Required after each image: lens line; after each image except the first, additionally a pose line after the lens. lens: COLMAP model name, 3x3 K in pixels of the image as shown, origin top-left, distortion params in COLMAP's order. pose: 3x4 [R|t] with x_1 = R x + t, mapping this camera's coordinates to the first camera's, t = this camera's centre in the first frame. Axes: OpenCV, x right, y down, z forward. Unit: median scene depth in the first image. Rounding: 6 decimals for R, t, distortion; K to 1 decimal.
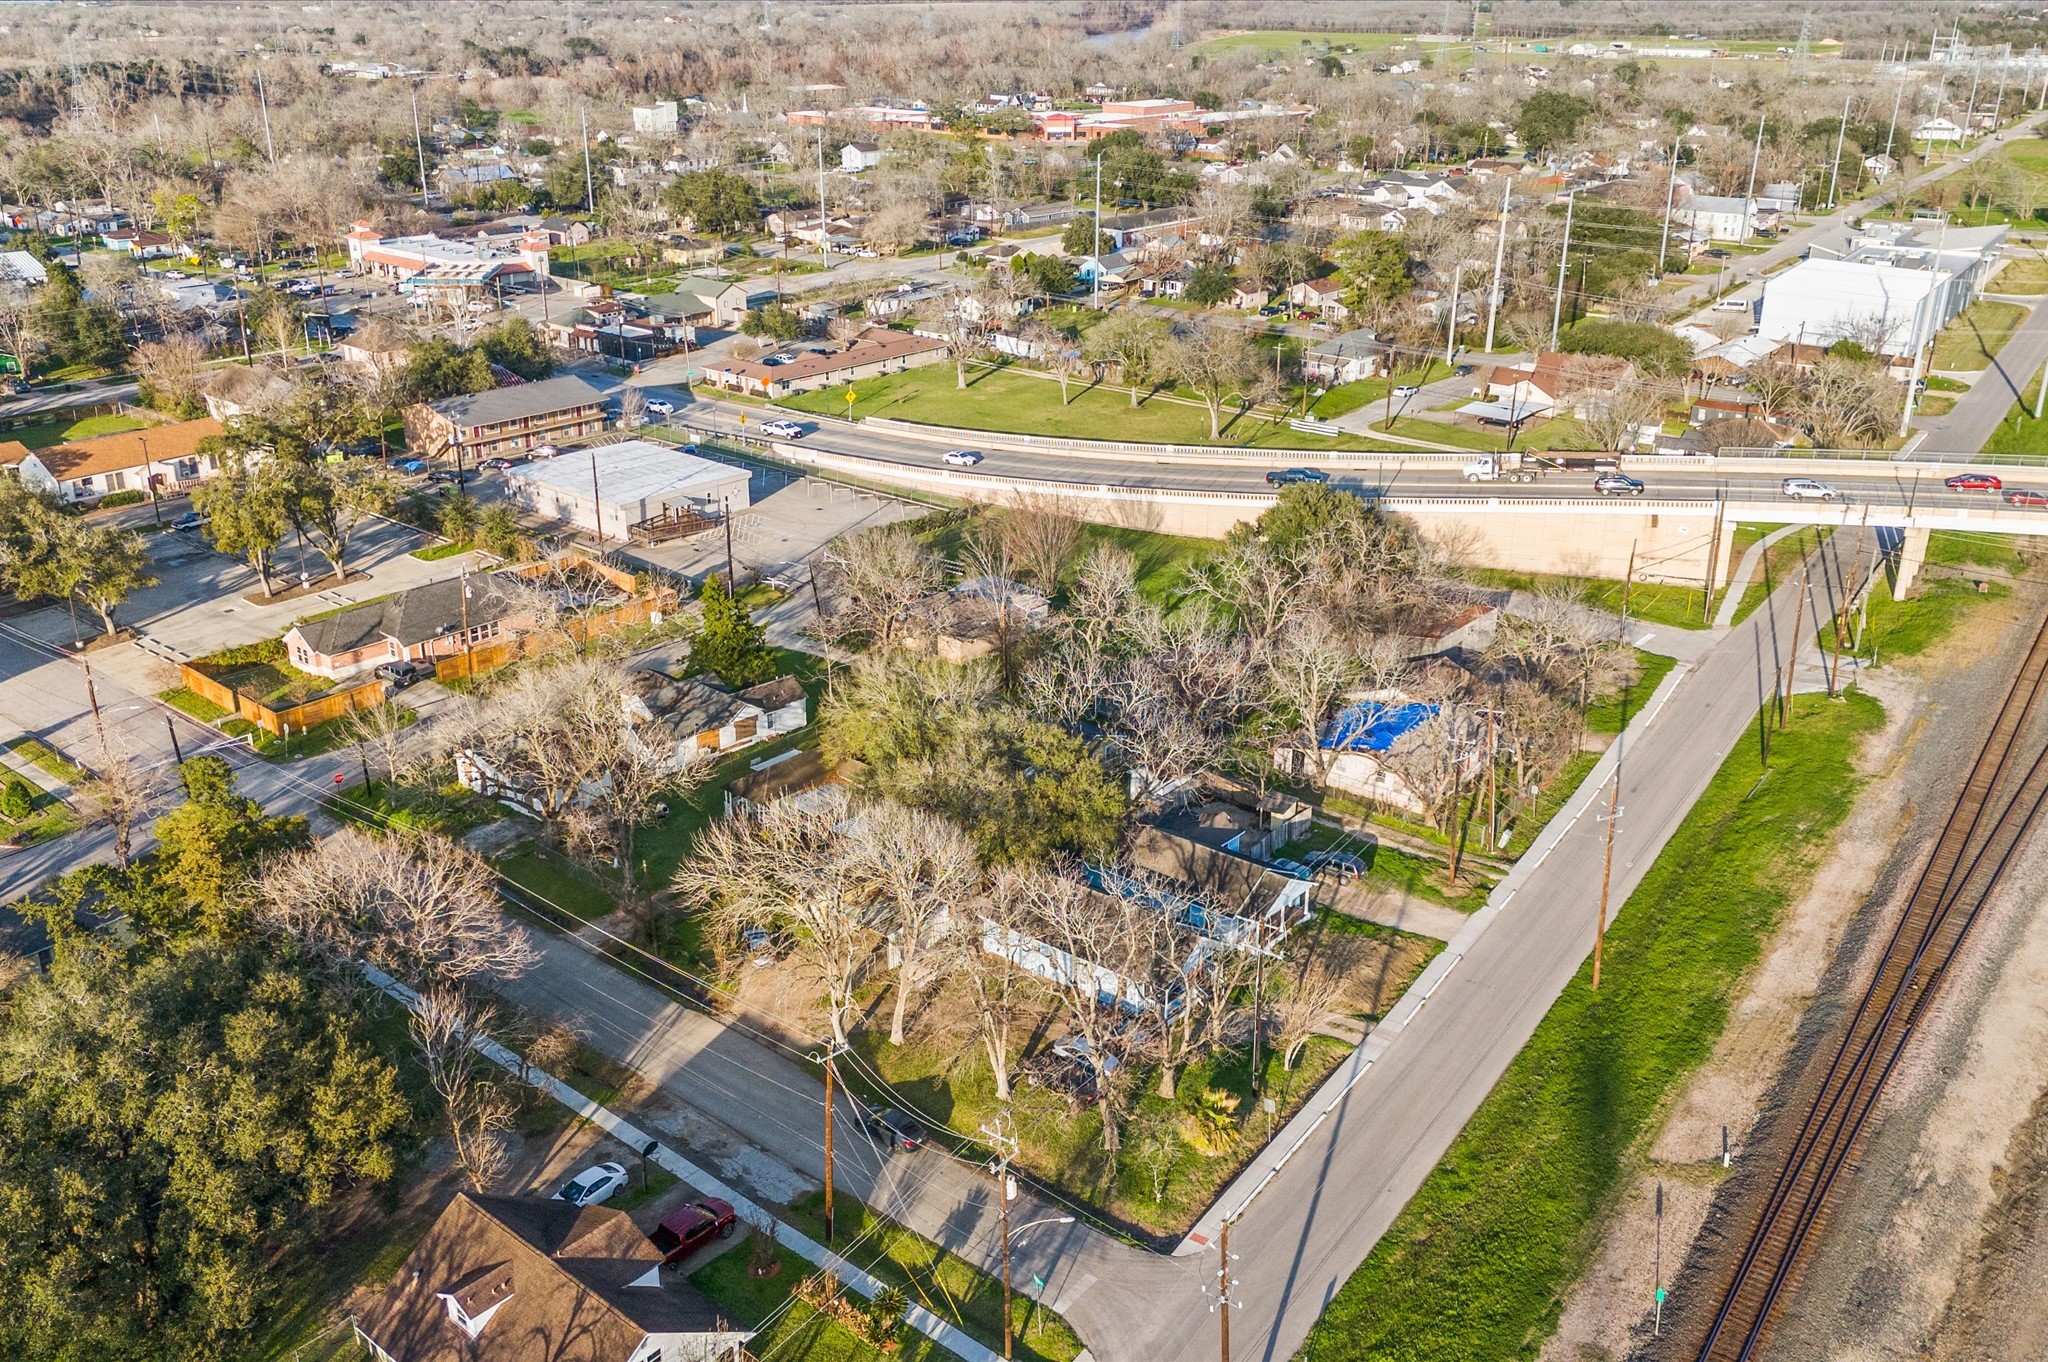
lens RADIAL K [[1761.6, 0, 1024.0], [0, 1761.6, 681.0], [0, 0, 1]] dist [0.136123, -0.231481]
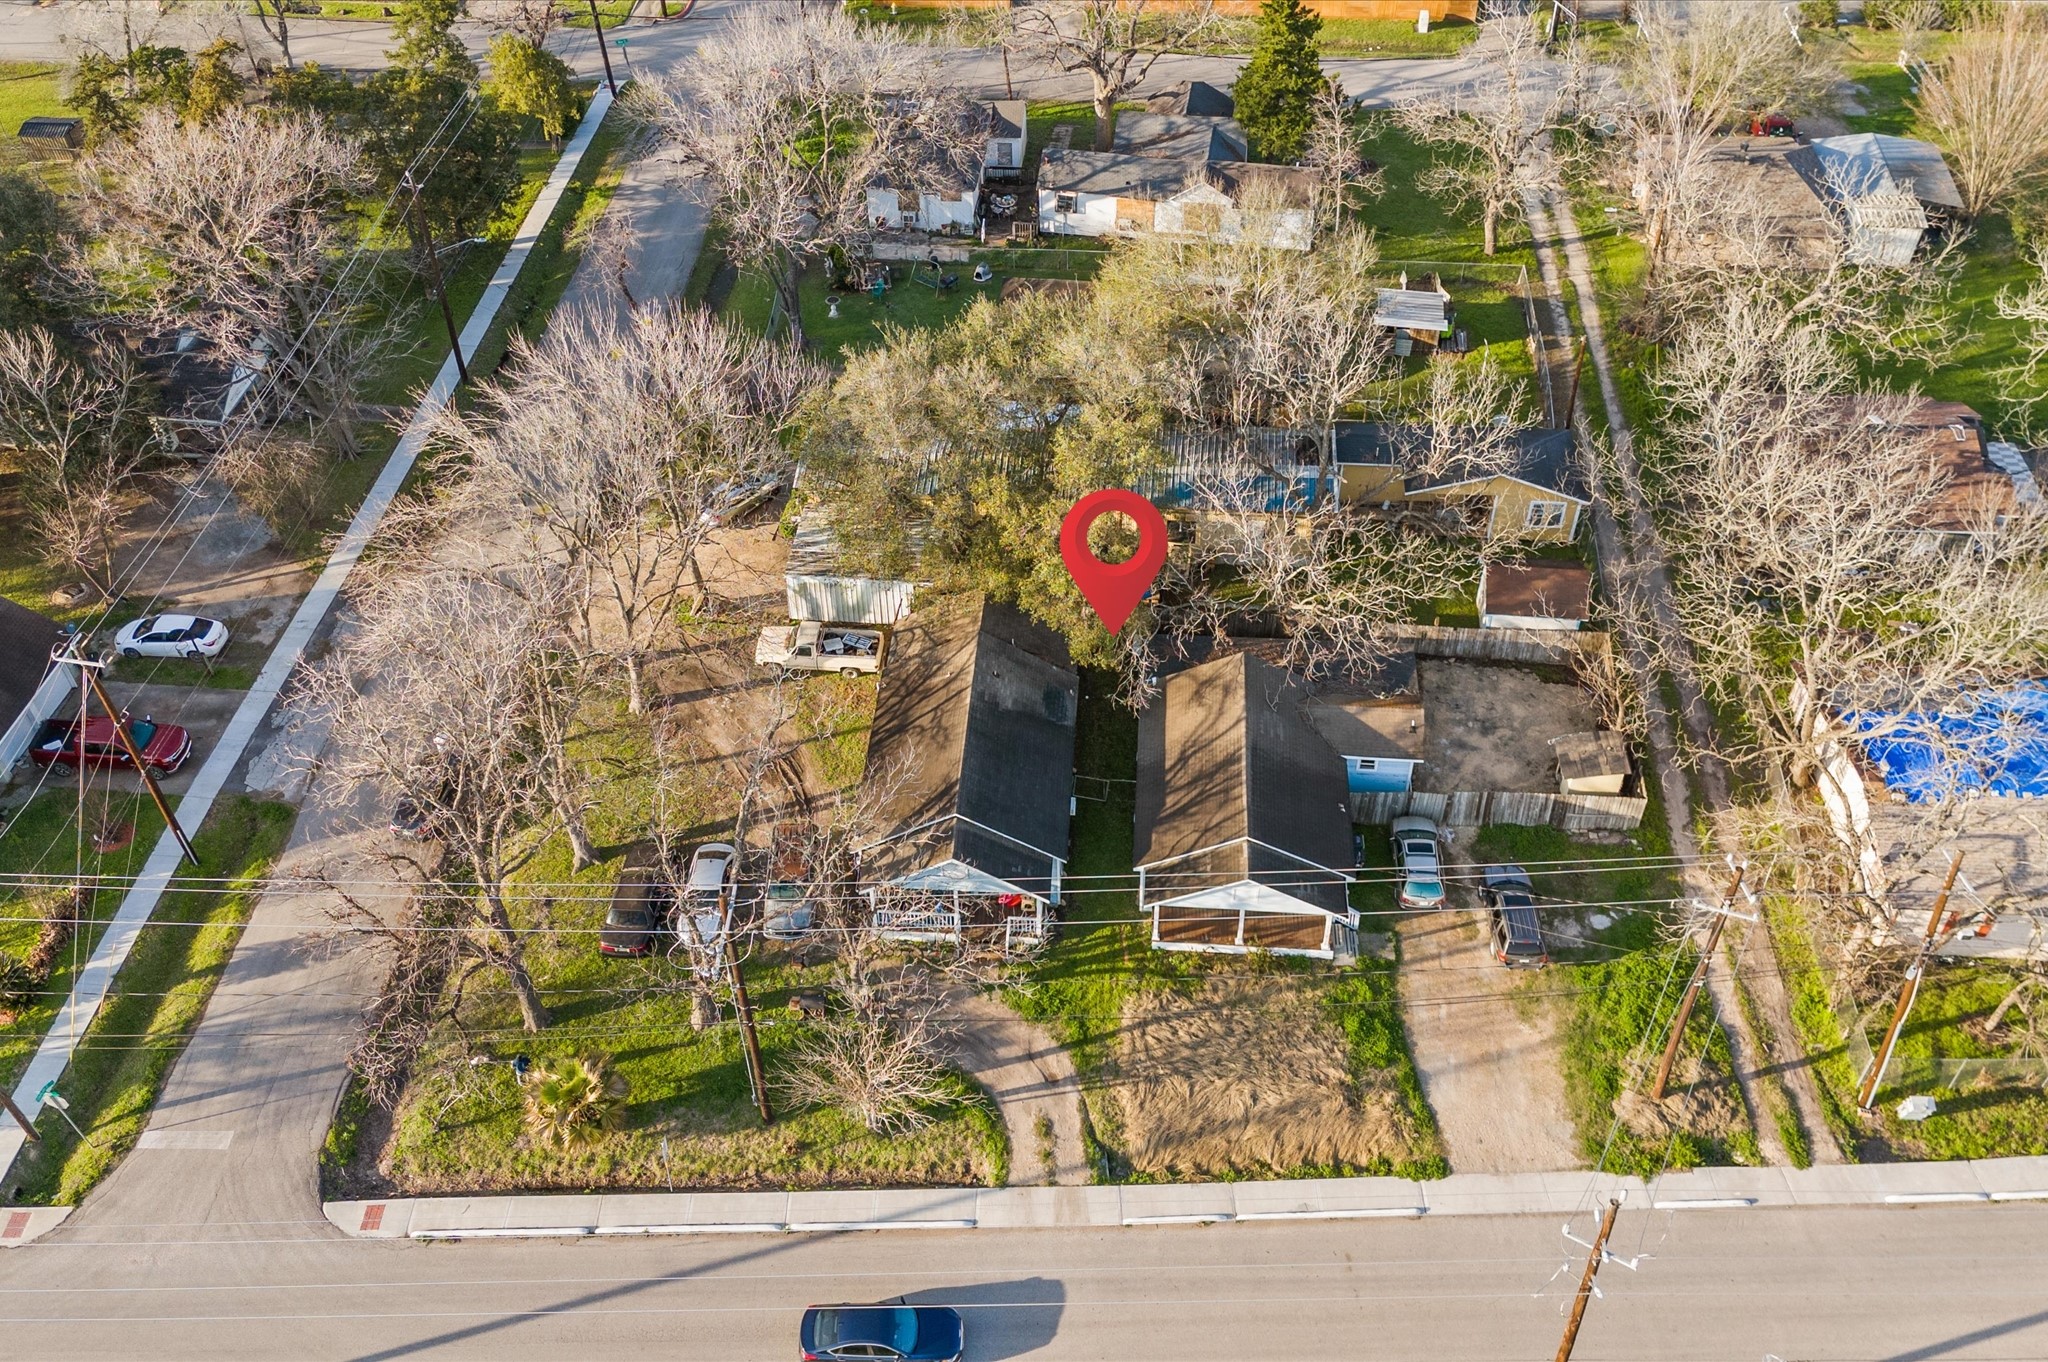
lens RADIAL K [[1761.6, 0, 1024.0], [0, 1761.6, 681.0], [0, 0, 1]] dist [0.136123, -0.231481]
pose [[0.574296, 0.555686, -0.601163, 0.357703], [-0.291931, 0.825070, 0.483772, -0.155679], [0.764827, -0.102330, 0.636057, 0.554234]]
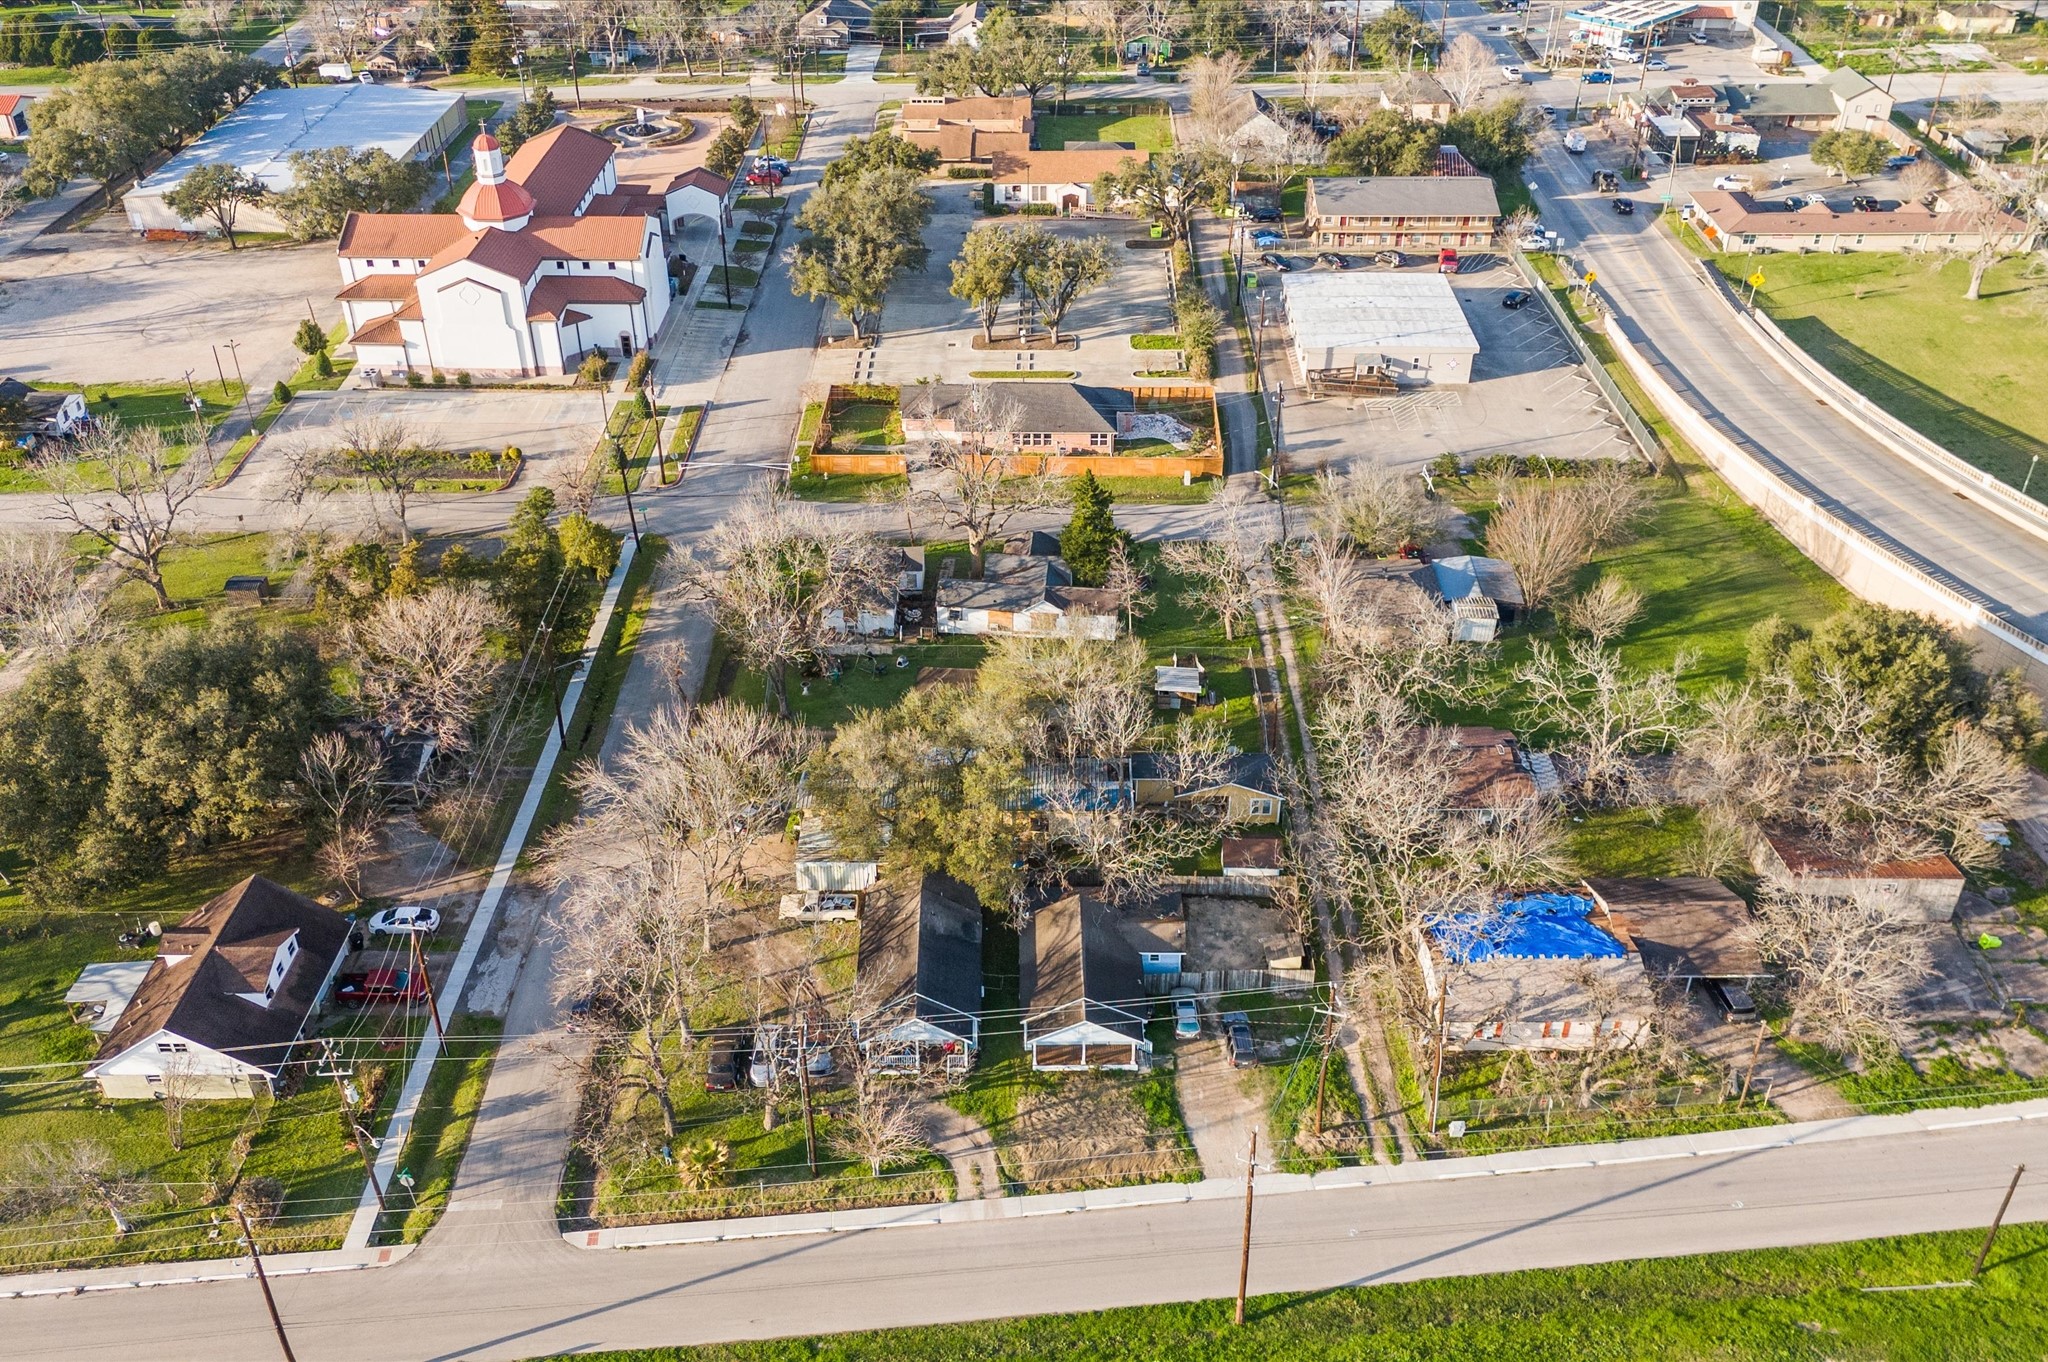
lens RADIAL K [[1761.6, 0, 1024.0], [0, 1761.6, 681.0], [0, 0, 1]] dist [0.136123, -0.231481]
pose [[0.639995, 0.423488, -0.641142, 0.586230], [-0.285454, 0.905732, 0.313312, -0.298514], [0.713388, -0.017502, 0.700551, 0.293101]]
